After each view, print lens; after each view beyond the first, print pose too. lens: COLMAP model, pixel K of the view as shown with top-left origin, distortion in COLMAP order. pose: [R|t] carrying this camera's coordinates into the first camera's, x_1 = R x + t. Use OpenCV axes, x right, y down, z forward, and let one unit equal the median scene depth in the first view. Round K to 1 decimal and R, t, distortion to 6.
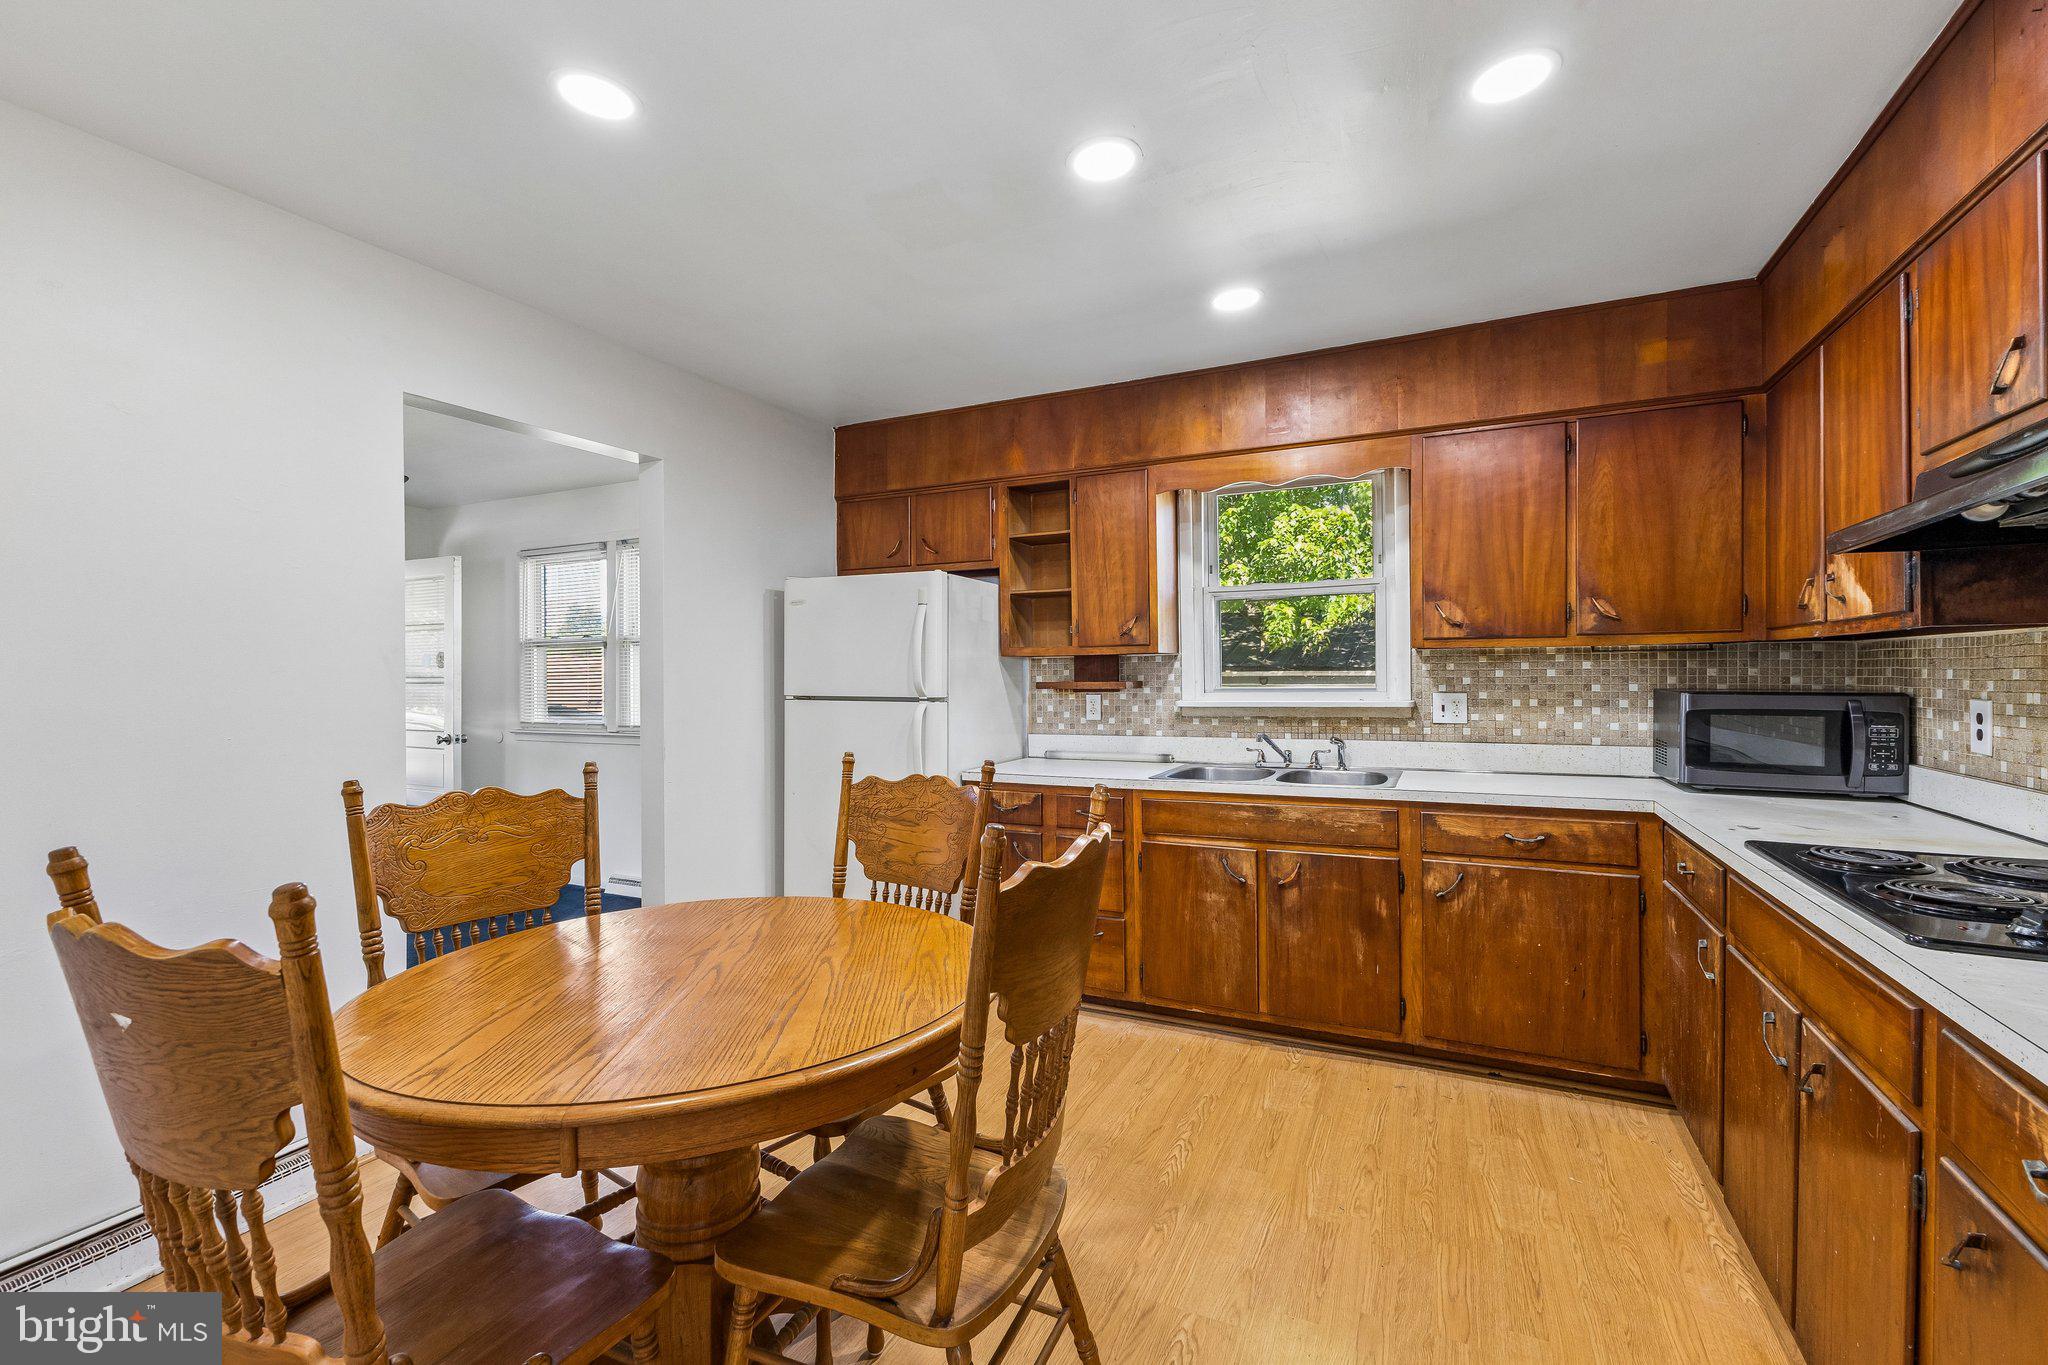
lens RADIAL K [[888.9, 0, 1028.0], [0, 888.9, 686.2], [0, 0, 1]] dist [0.013082, 0.000385]
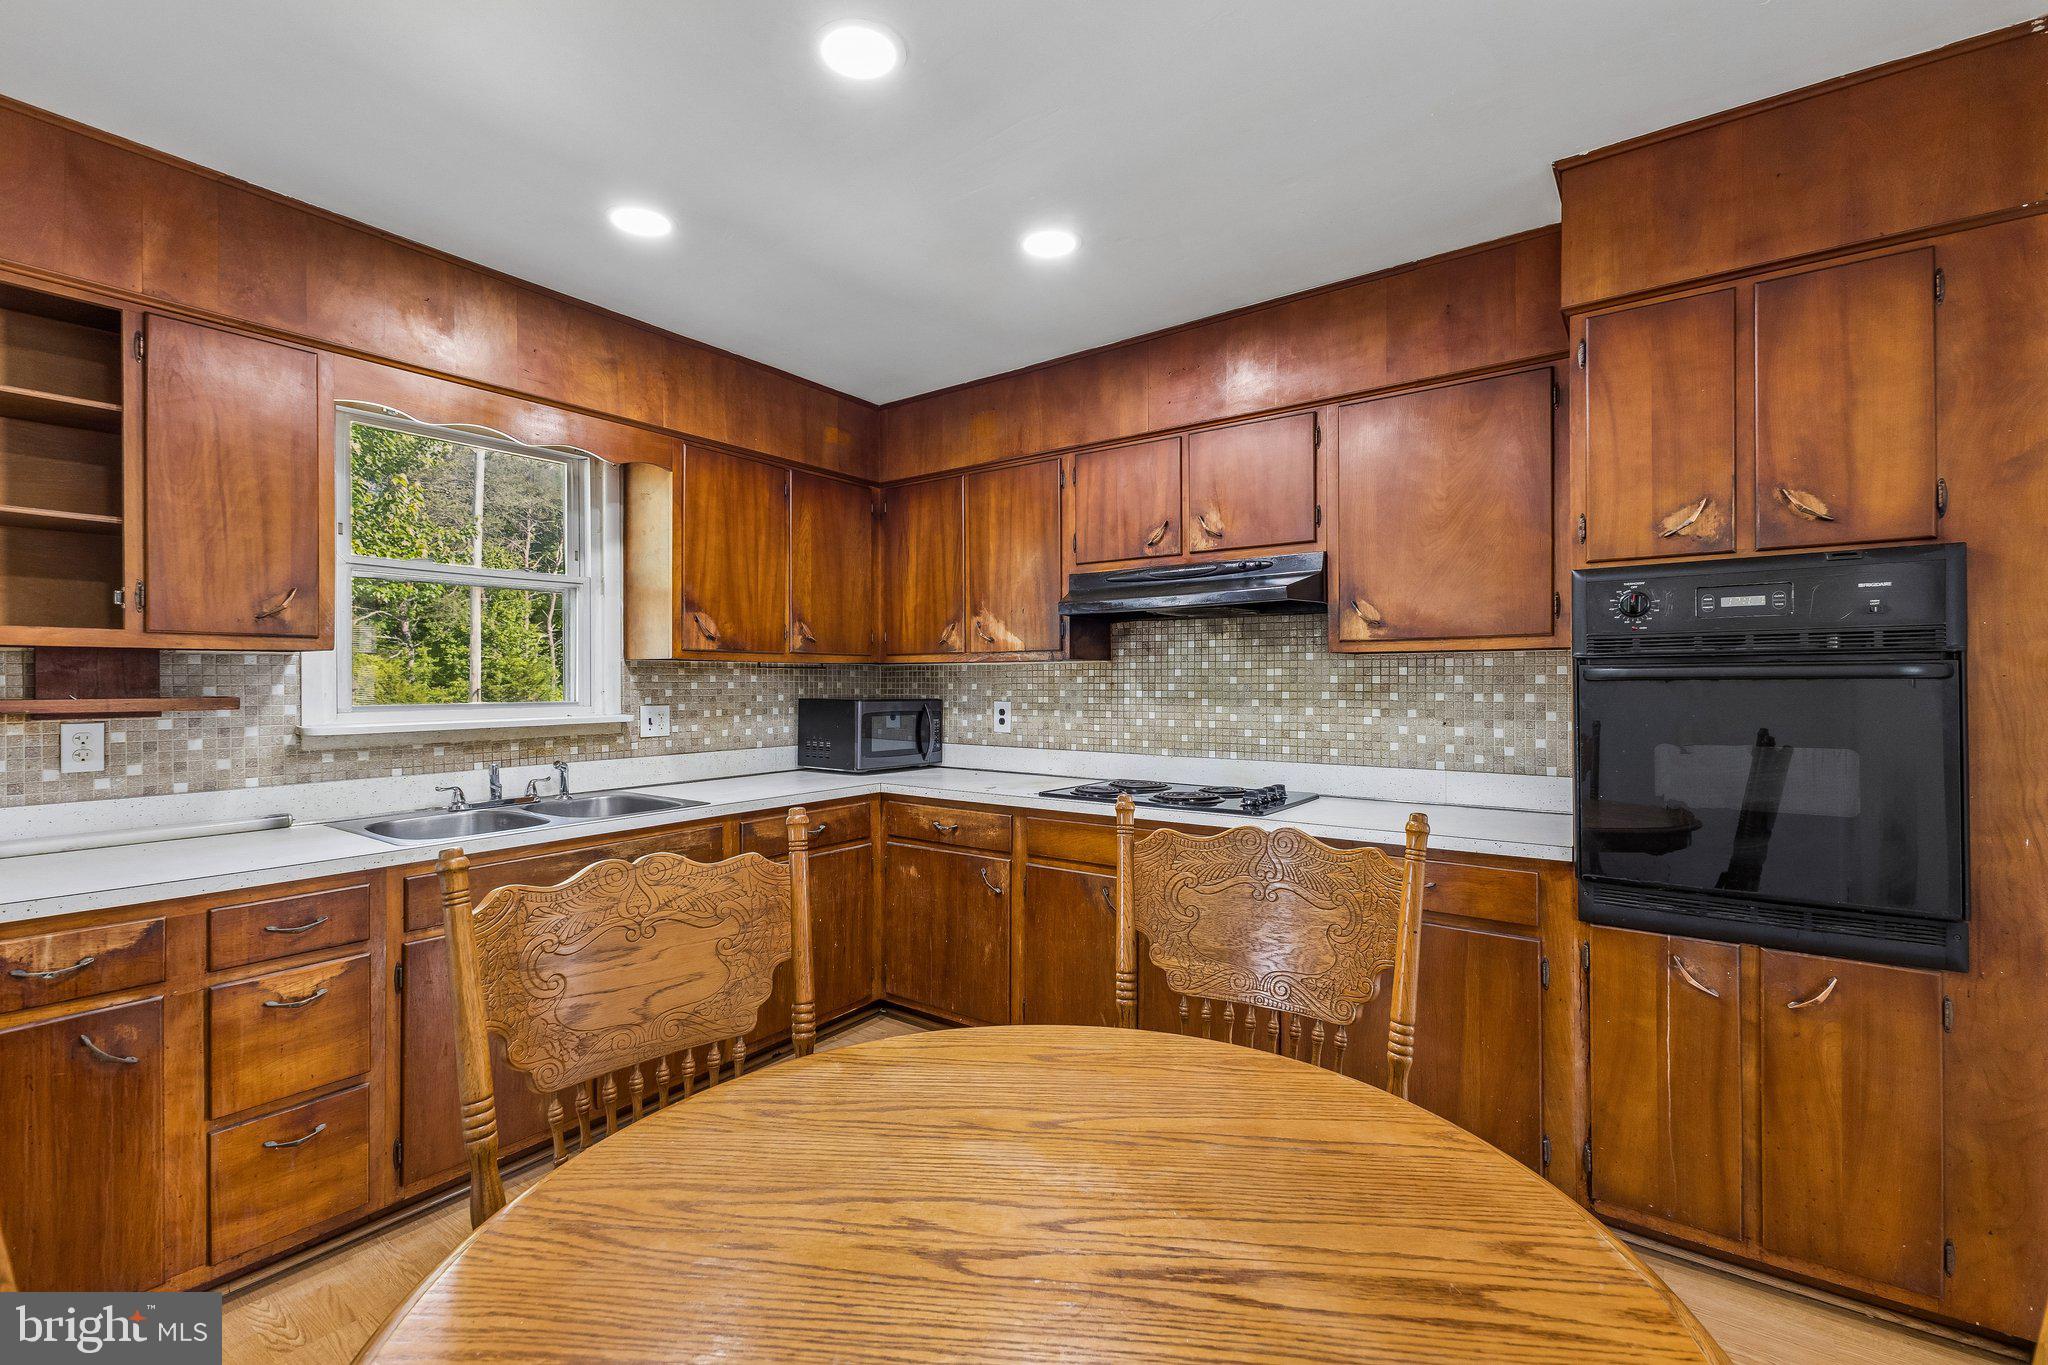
lens RADIAL K [[888.9, 0, 1016.7], [0, 888.9, 680.6], [0, 0, 1]] dist [0.013082, 0.000385]
pose [[0.178622, 0.010343, 0.983863, -0.428341], [0.013941, 0.999818, -0.013042, -0.001541], [-0.983819, 0.016045, 0.178445, 0.448046]]
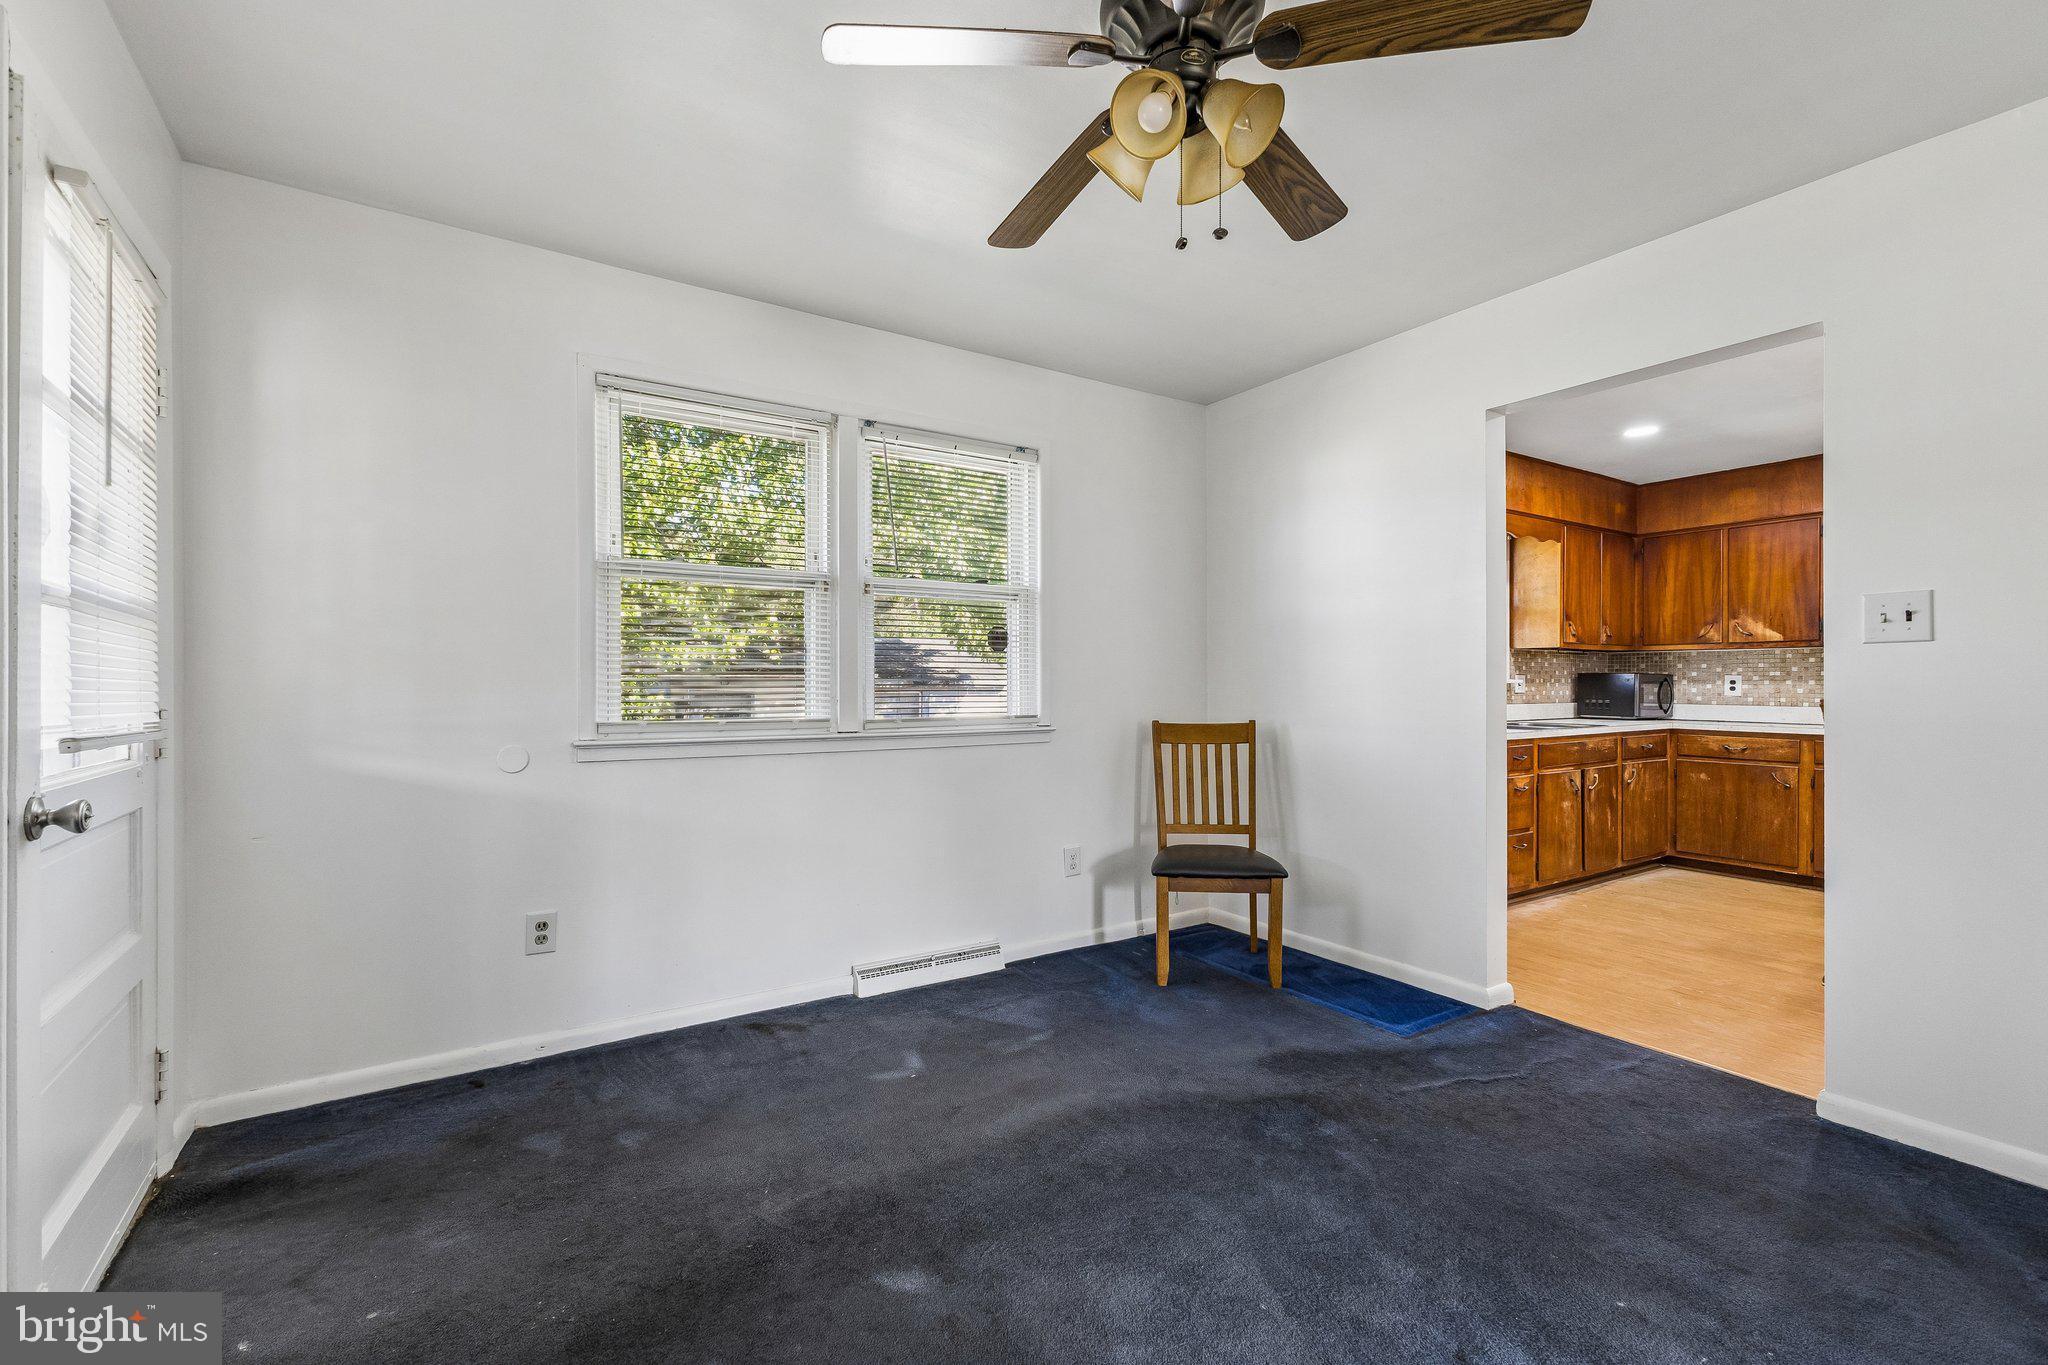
lens RADIAL K [[888.9, 0, 1026.2], [0, 888.9, 680.6], [0, 0, 1]] dist [0.013082, 0.000385]
pose [[0.520275, 0.008369, 0.853958, -1.511742], [0.005483, 0.999899, -0.013139, 0.036336], [-0.853981, 0.011518, 0.520177, 0.944133]]
